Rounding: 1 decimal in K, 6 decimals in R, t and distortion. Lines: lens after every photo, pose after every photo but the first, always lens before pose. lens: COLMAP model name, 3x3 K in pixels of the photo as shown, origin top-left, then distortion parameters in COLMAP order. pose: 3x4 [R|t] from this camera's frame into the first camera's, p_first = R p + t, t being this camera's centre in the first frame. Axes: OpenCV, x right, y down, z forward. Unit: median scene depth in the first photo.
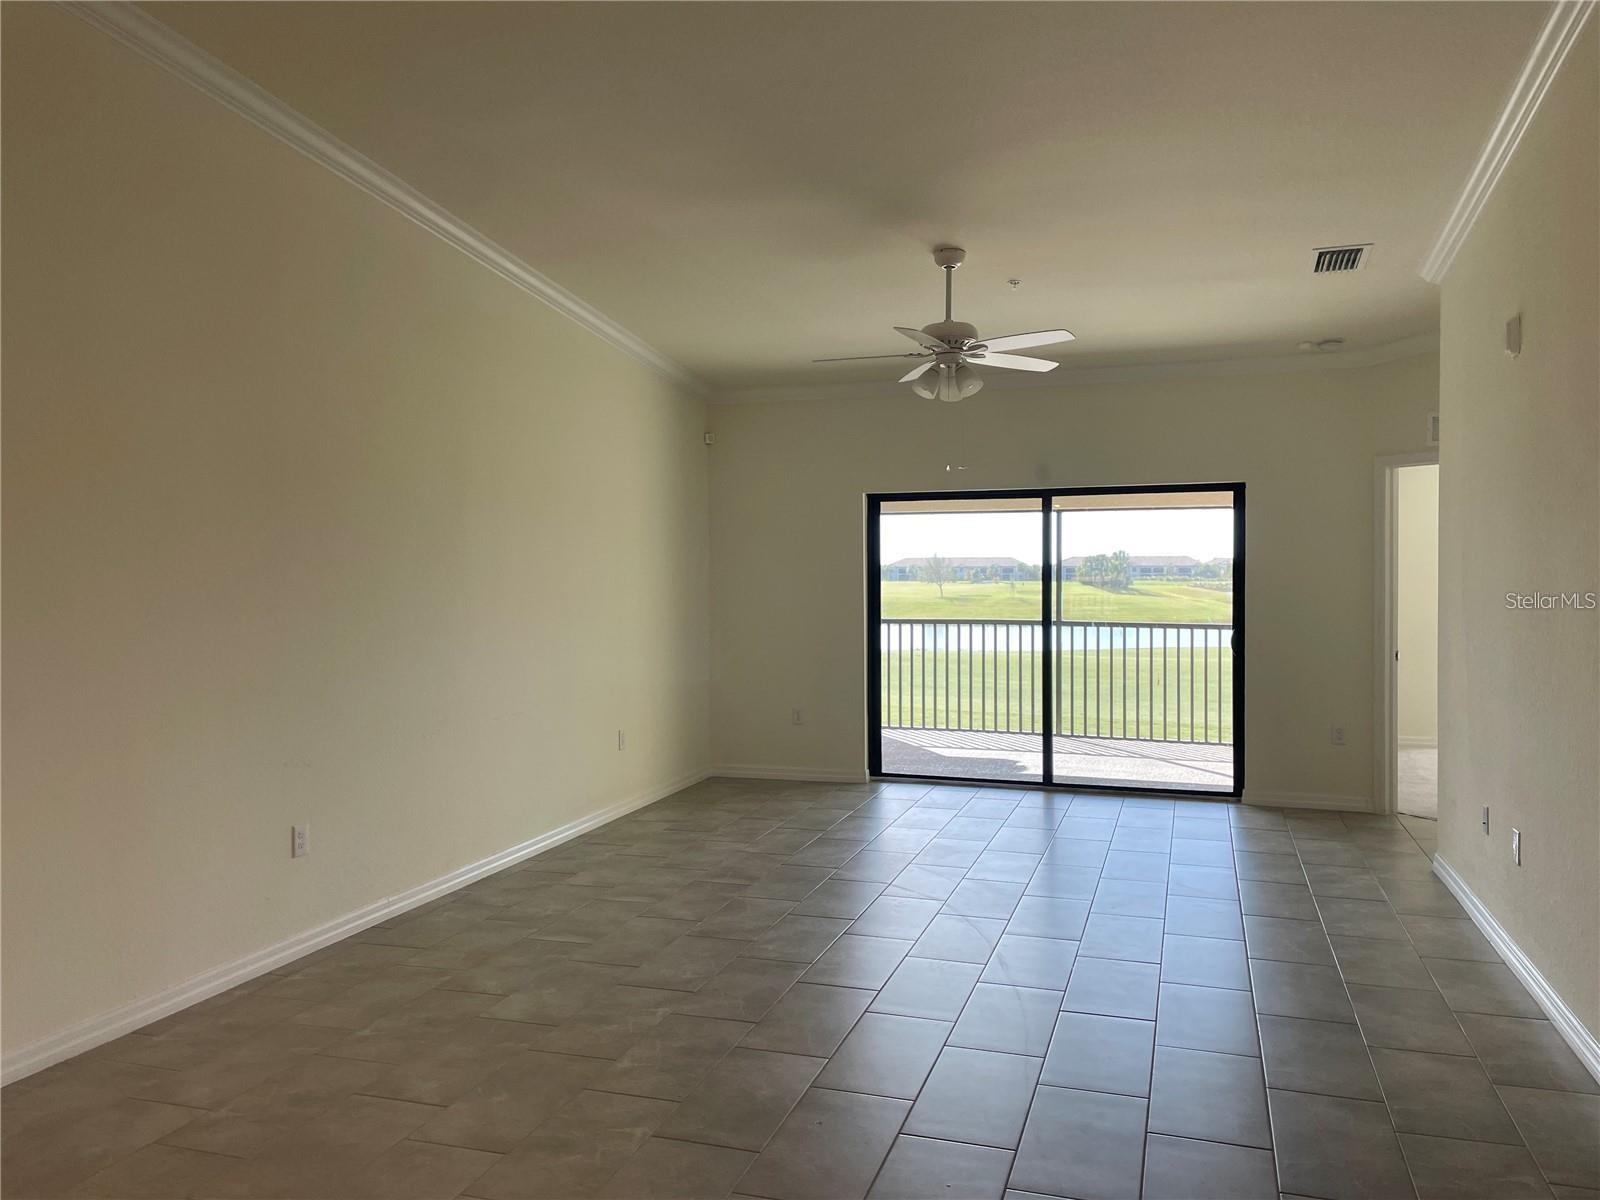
lens RADIAL K [[1226.6, 0, 795.4], [0, 1226.6, 582.1], [0, 0, 1]] dist [0.096382, -0.120506]
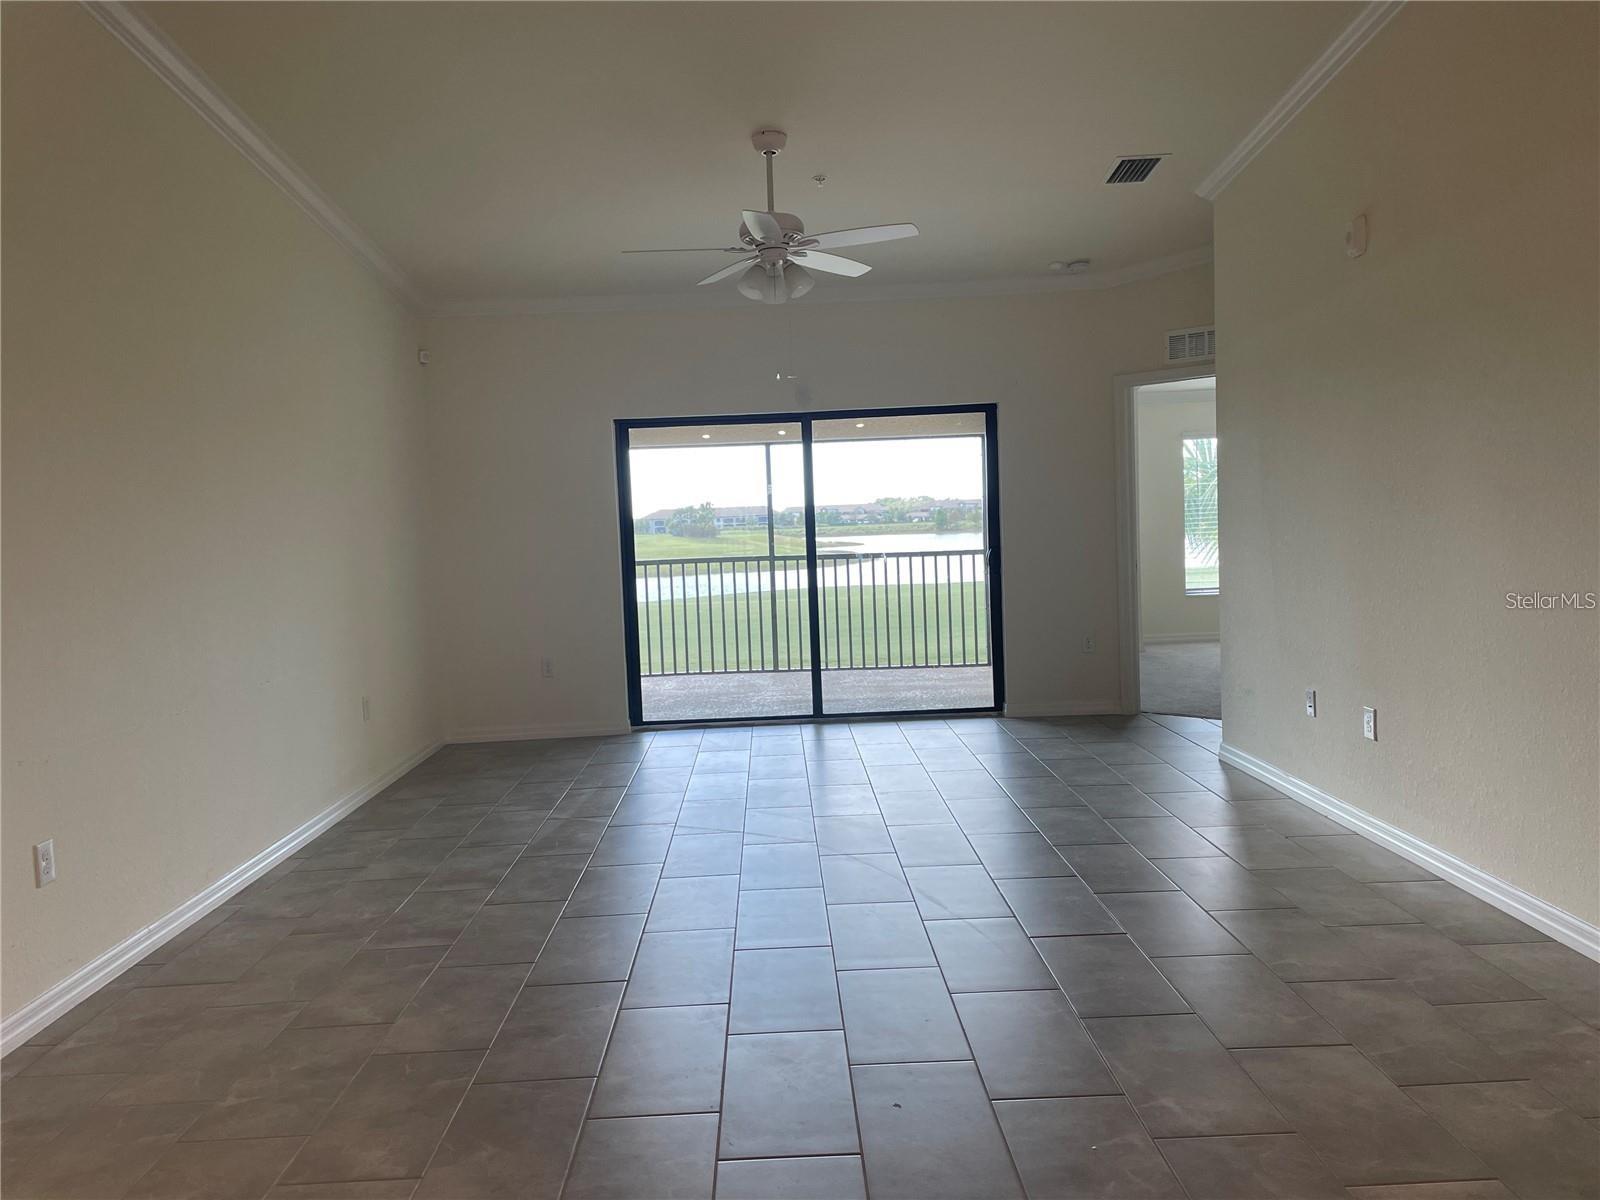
lens RADIAL K [[1226.6, 0, 795.4], [0, 1226.6, 582.1], [0, 0, 1]] dist [0.096382, -0.120506]
pose [[0.944366, -0.051600, 0.324824, -0.149079], [0.039883, 0.998295, 0.042631, 0.018946], [-0.326470, -0.027305, 0.944813, 0.111794]]
